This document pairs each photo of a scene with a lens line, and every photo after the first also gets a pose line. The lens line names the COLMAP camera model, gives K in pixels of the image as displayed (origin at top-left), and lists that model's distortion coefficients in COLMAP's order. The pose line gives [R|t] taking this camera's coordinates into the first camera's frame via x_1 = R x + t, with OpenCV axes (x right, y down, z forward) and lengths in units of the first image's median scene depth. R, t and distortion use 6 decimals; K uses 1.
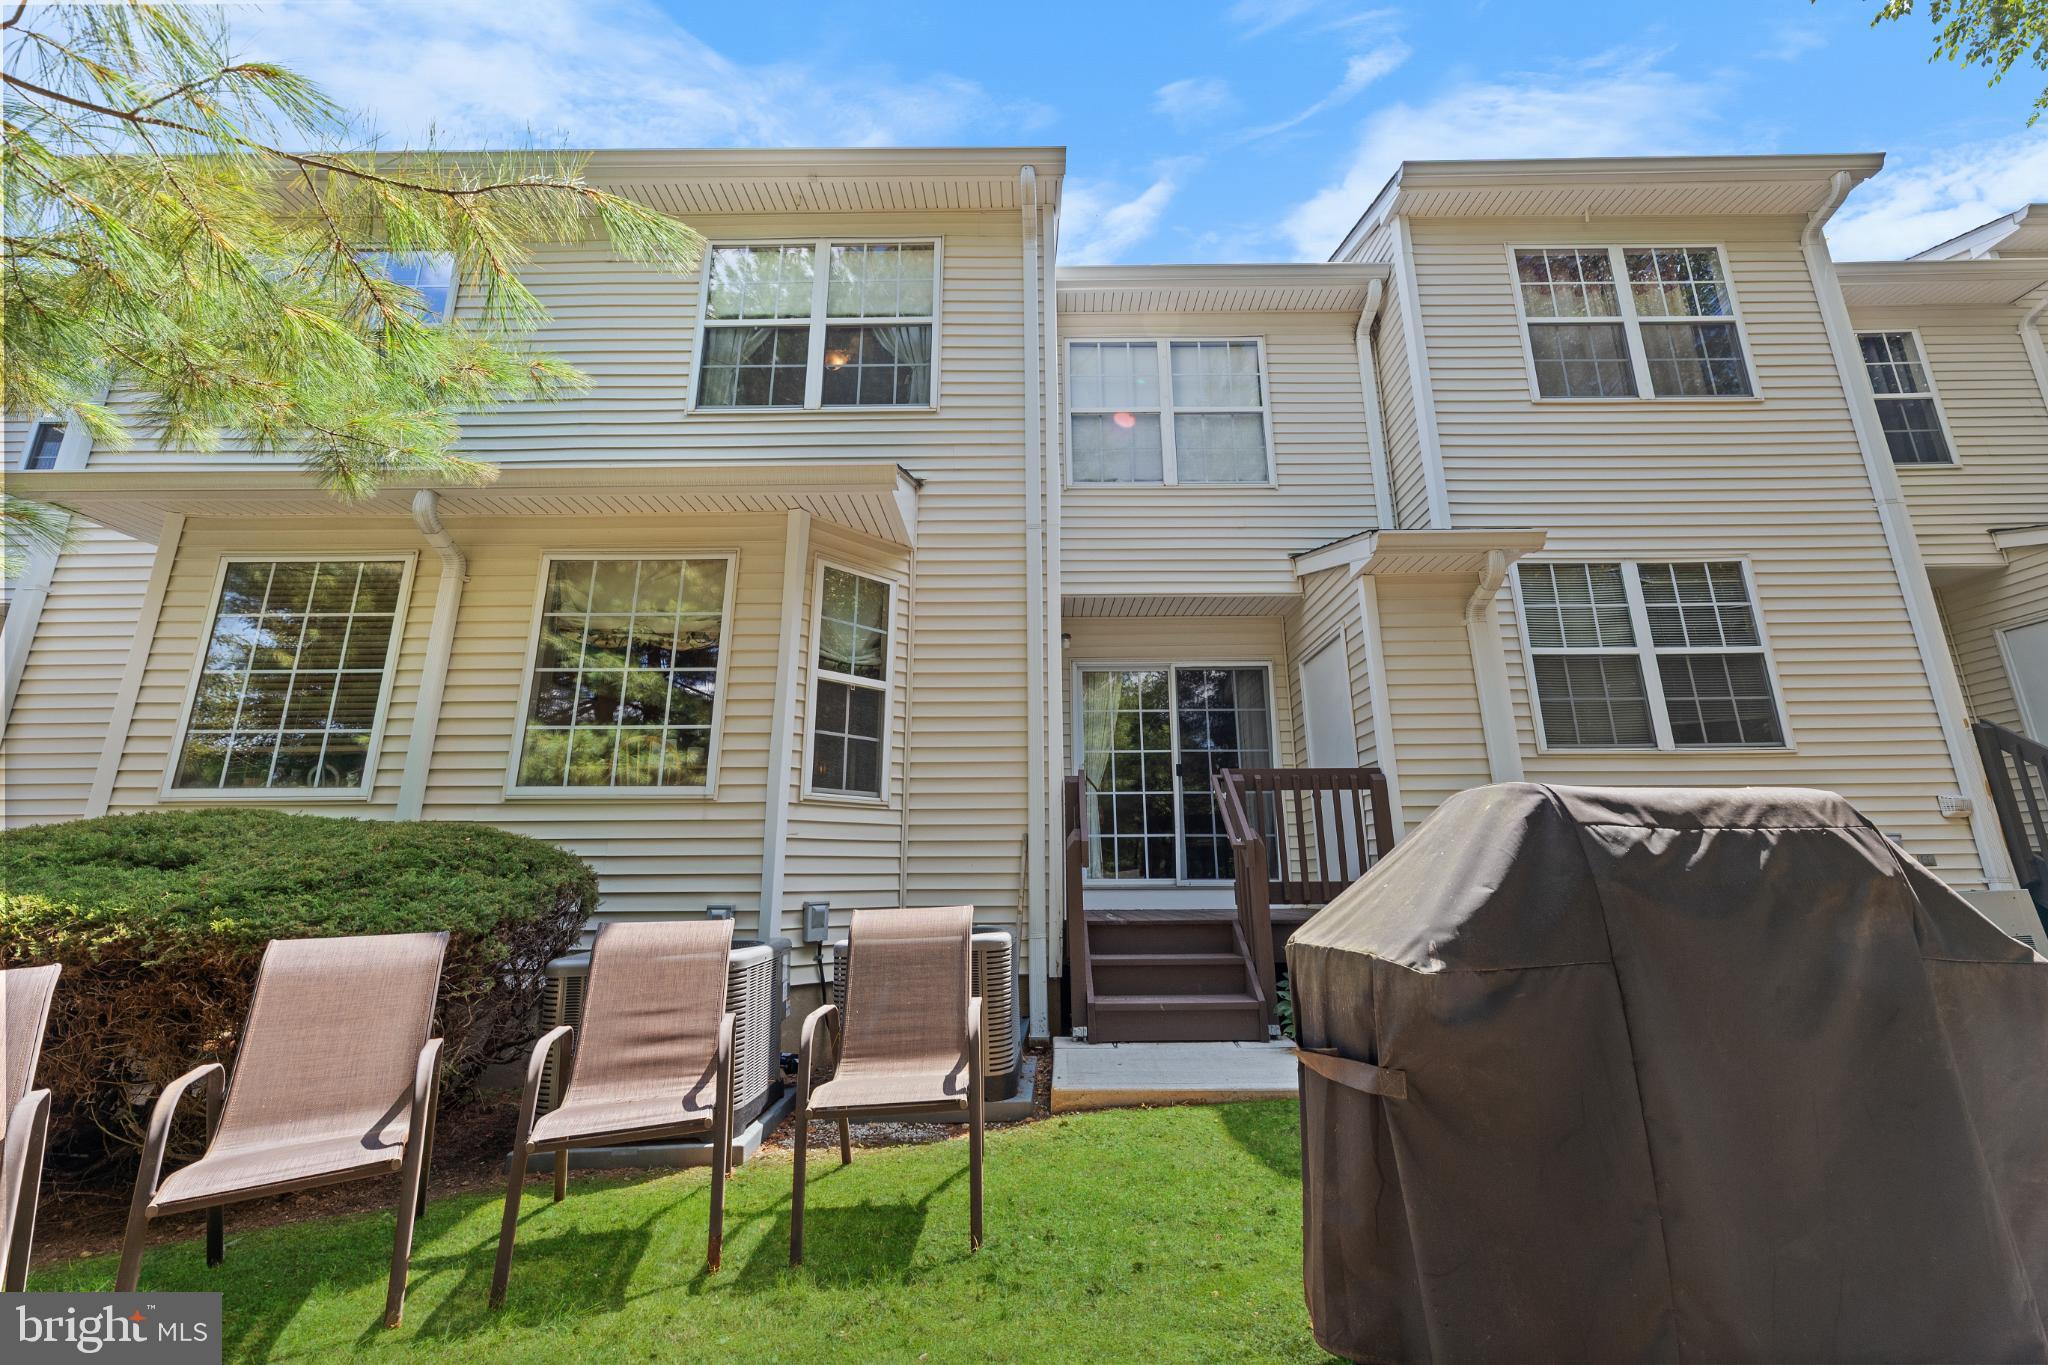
lens RADIAL K [[823.3, 0, 1020.8], [0, 823.3, 679.9], [0, 0, 1]] dist [-0.001052, 0.000551]
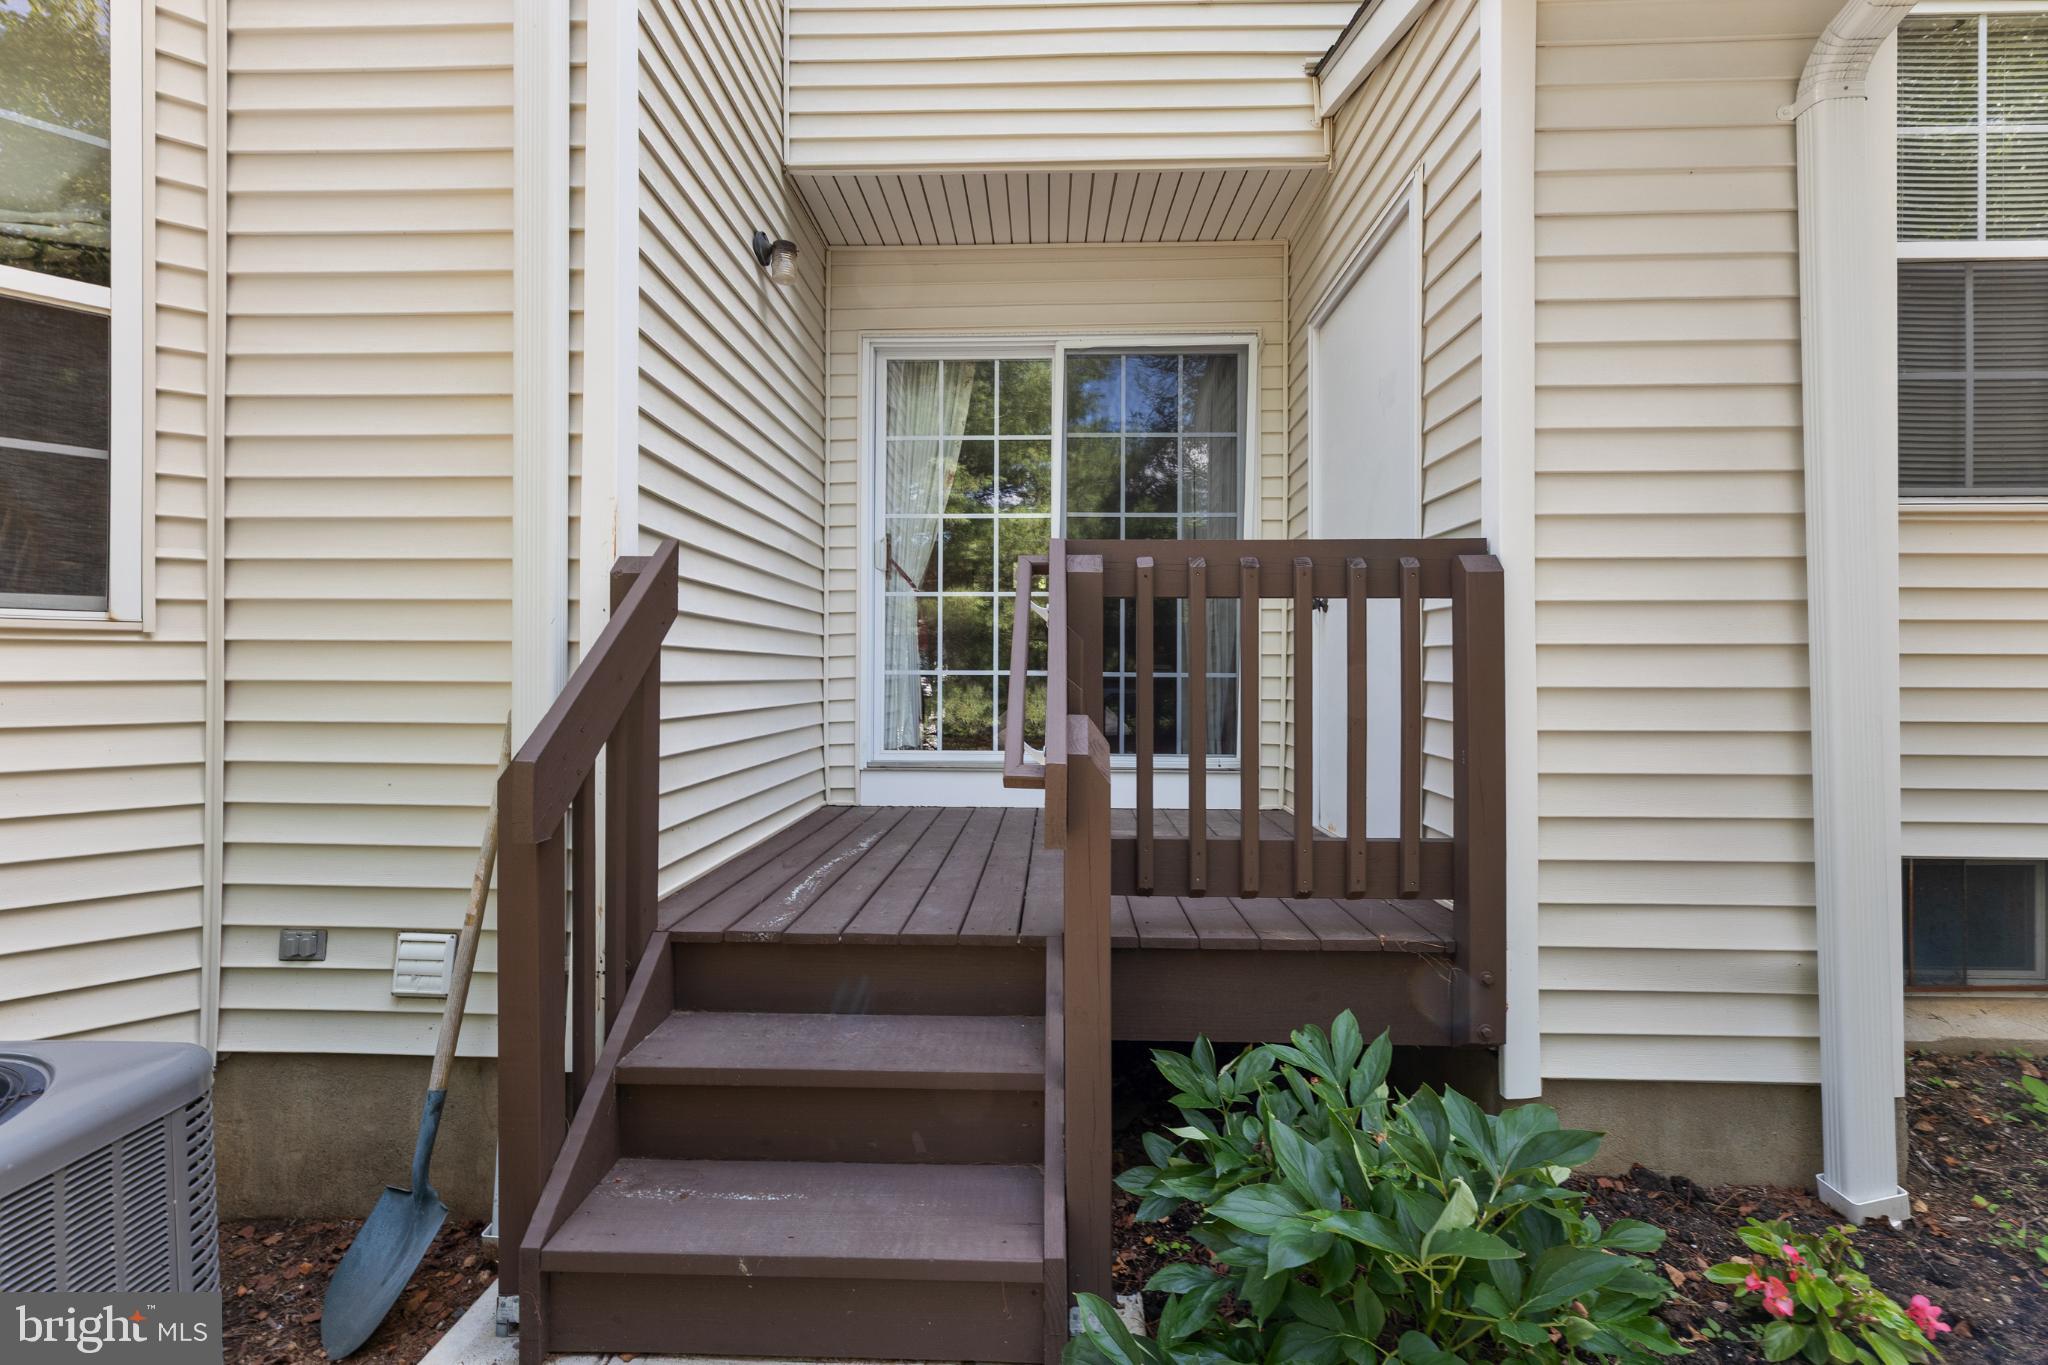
lens RADIAL K [[823.3, 0, 1026.2], [0, 823.3, 681.3], [0, 0, 1]] dist [-0.001052, 0.000551]
pose [[0.999563, 0.009529, -0.027976, 0.234166], [-0.002581, 0.971130, 0.238536, 0.078361], [0.029441, -0.238360, 0.970731, 0.601158]]
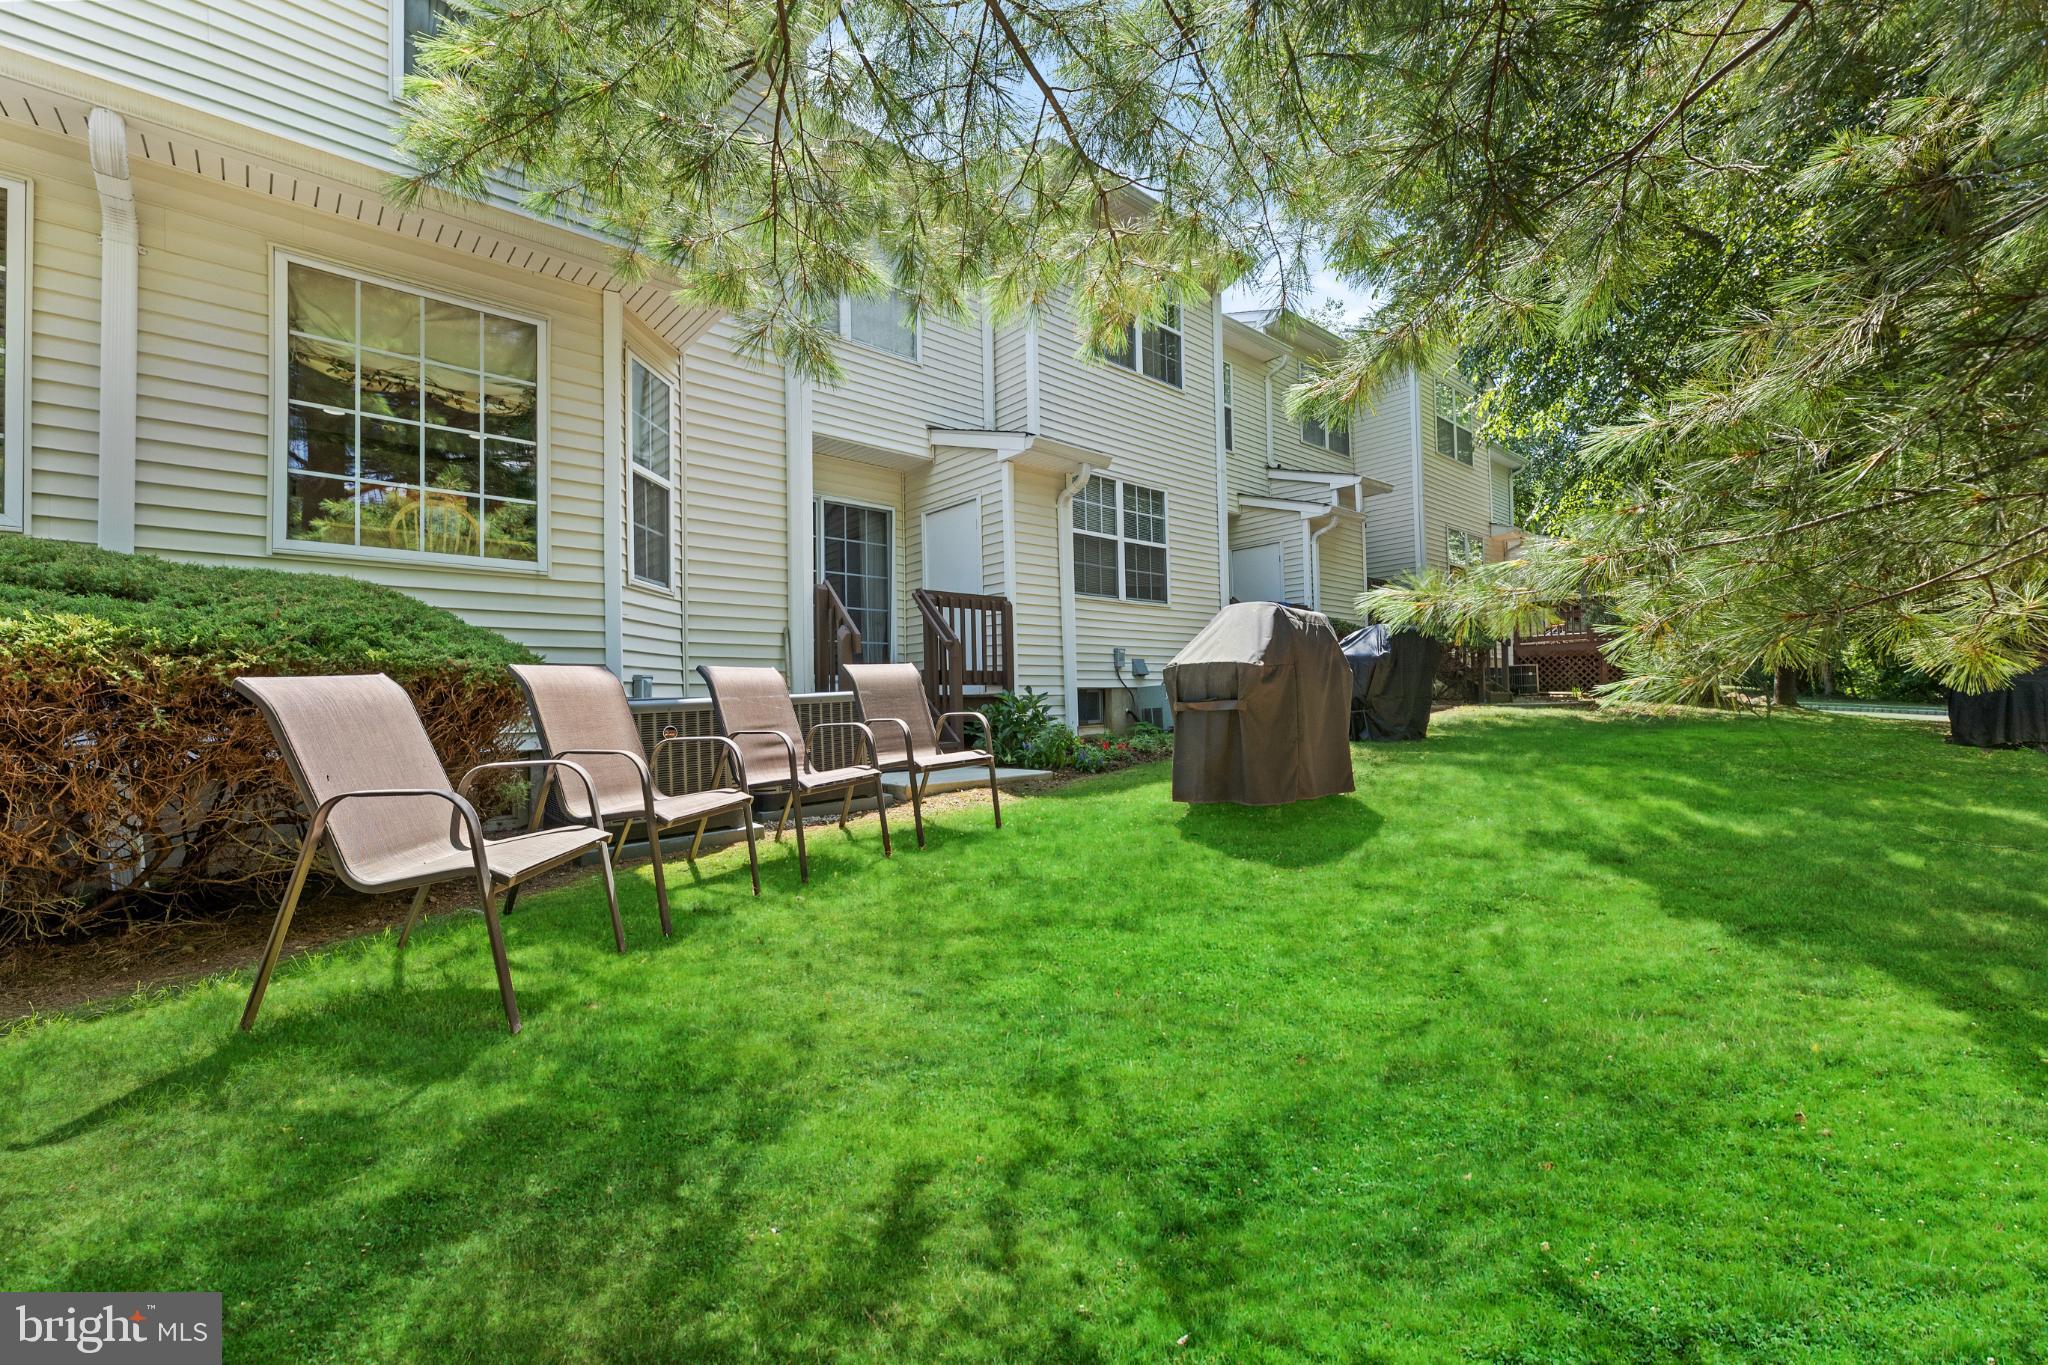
lens RADIAL K [[823.3, 0, 1022.7], [0, 823.3, 691.8], [0, 0, 1]] dist [-0.001052, 0.000551]
pose [[0.747535, 0.001923, 0.664220, -0.510303], [-0.145229, 0.976274, 0.160619, 0.029374], [-0.648151, -0.216532, 0.730078, -0.138851]]
